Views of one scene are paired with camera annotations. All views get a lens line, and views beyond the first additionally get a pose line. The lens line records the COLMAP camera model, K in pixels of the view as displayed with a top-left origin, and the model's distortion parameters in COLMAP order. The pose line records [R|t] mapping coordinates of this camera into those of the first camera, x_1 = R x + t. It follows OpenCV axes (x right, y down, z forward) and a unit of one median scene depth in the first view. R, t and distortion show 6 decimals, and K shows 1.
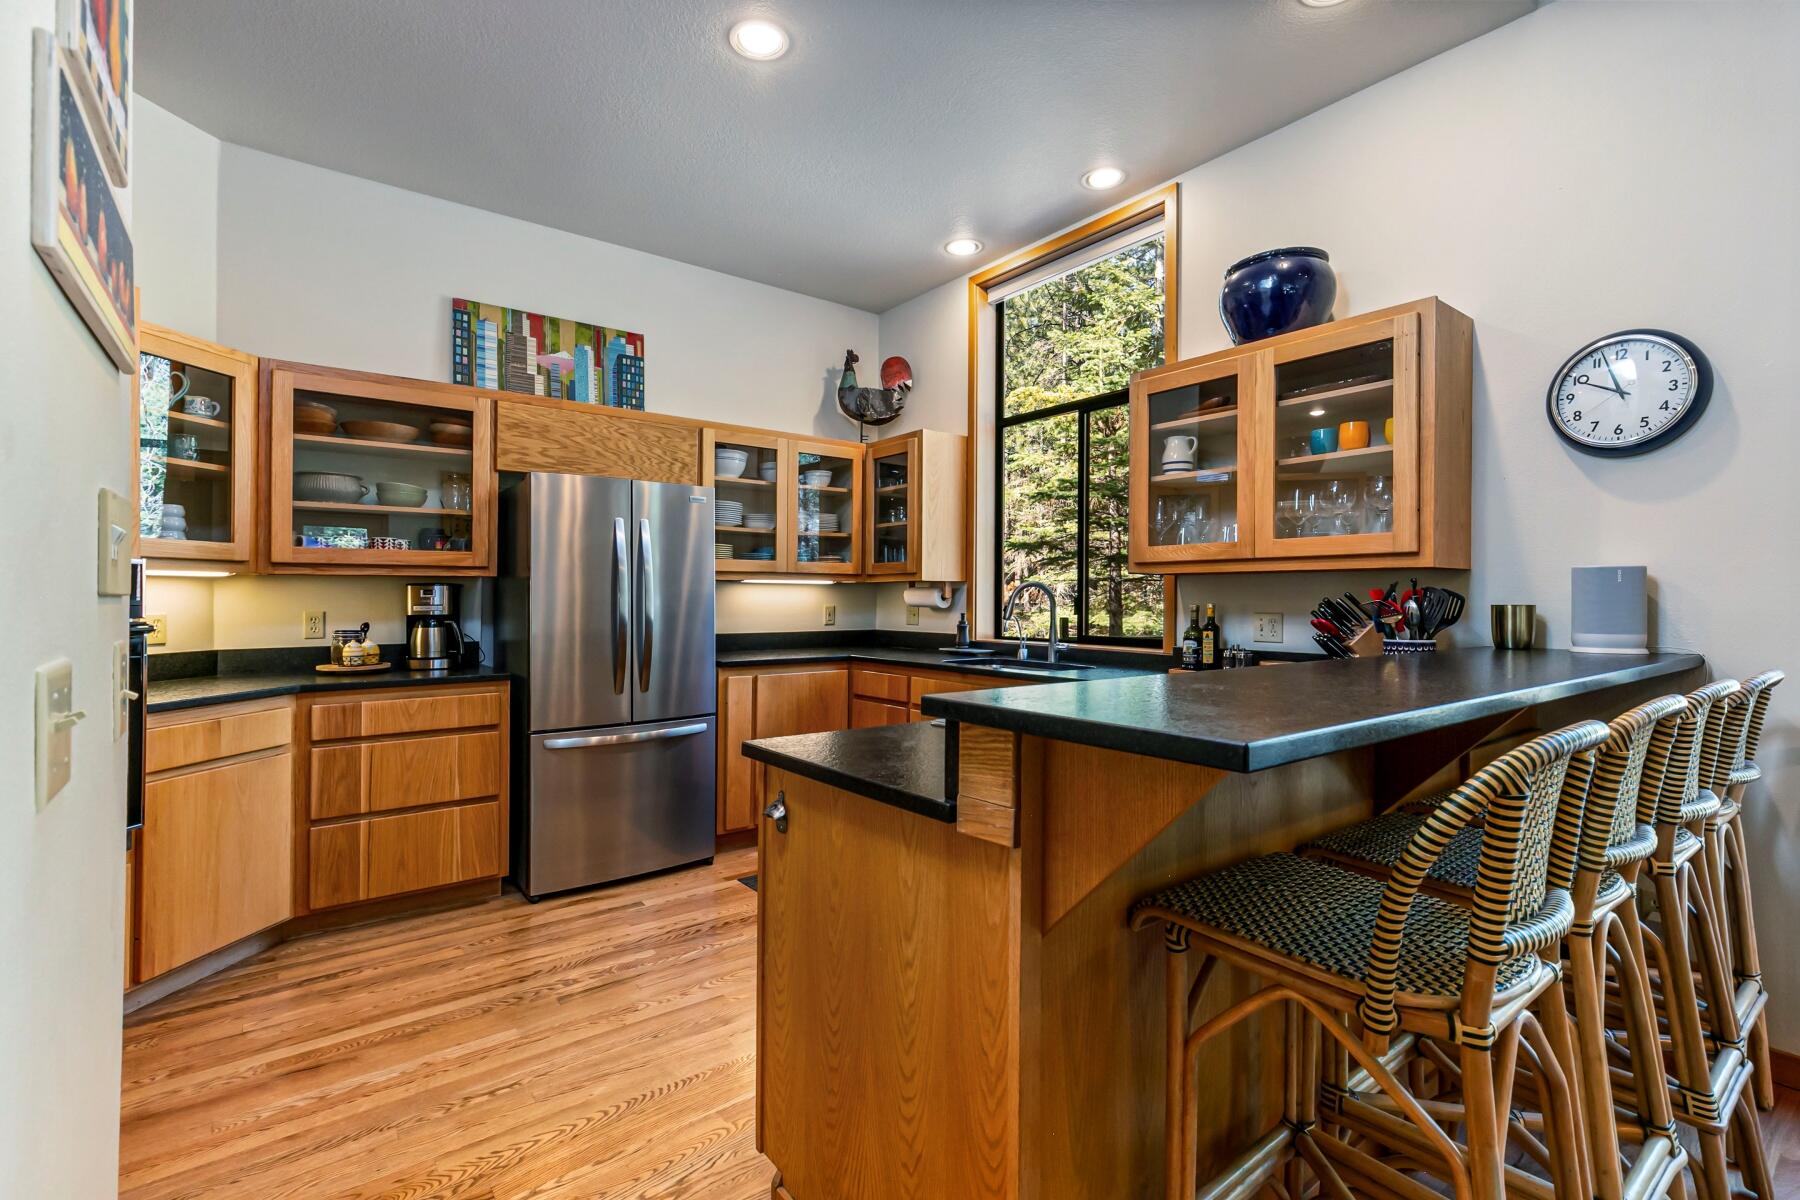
lens RADIAL K [[814.7, 0, 900.1], [0, 814.7, 594.6], [0, 0, 1]] dist [0.000715, 0.000110]
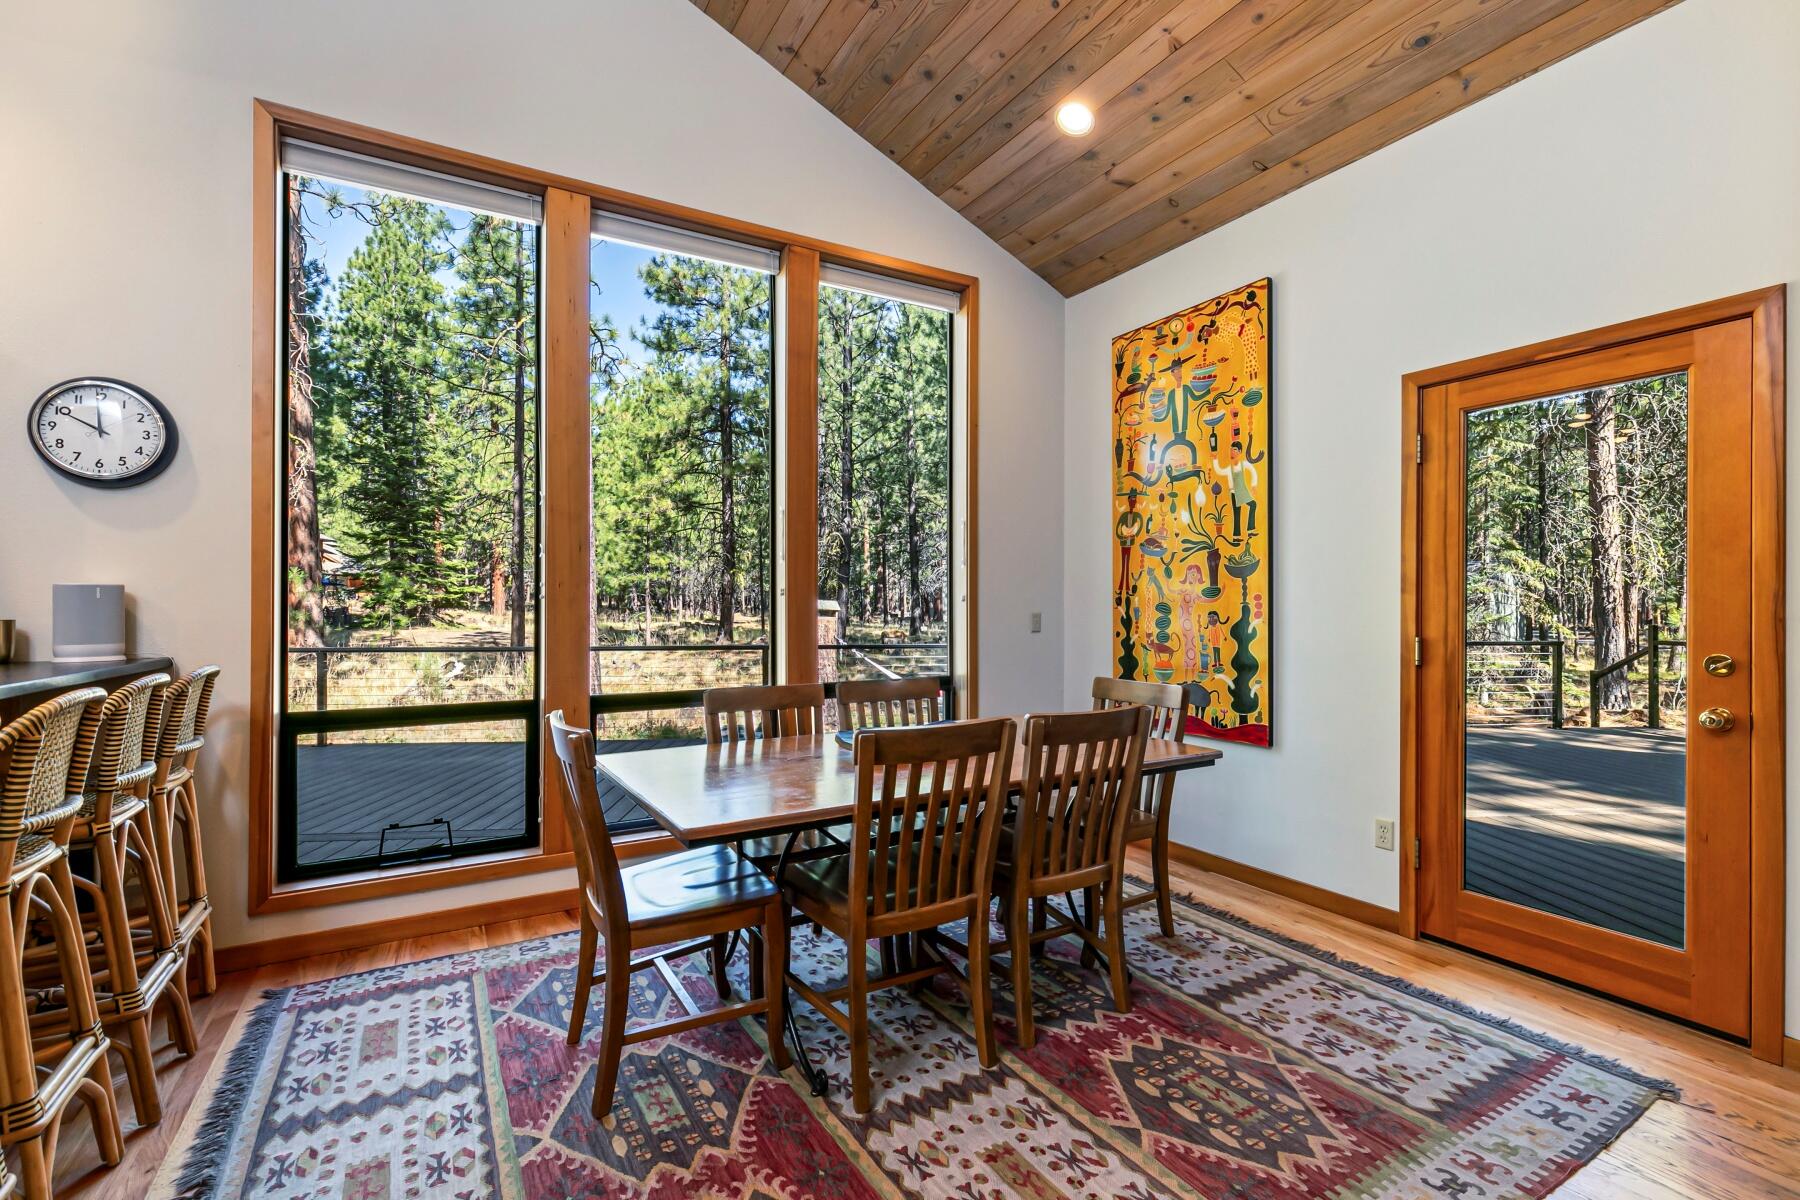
lens RADIAL K [[814.7, 0, 899.5], [0, 814.7, 603.6], [0, 0, 1]] dist [0.000715, 0.000110]
pose [[0.131313, 0.000003, 0.991341, -0.097081], [0.004164, 0.999991, -0.000554, -0.002694], [-0.991332, 0.004200, 0.131312, -0.257419]]
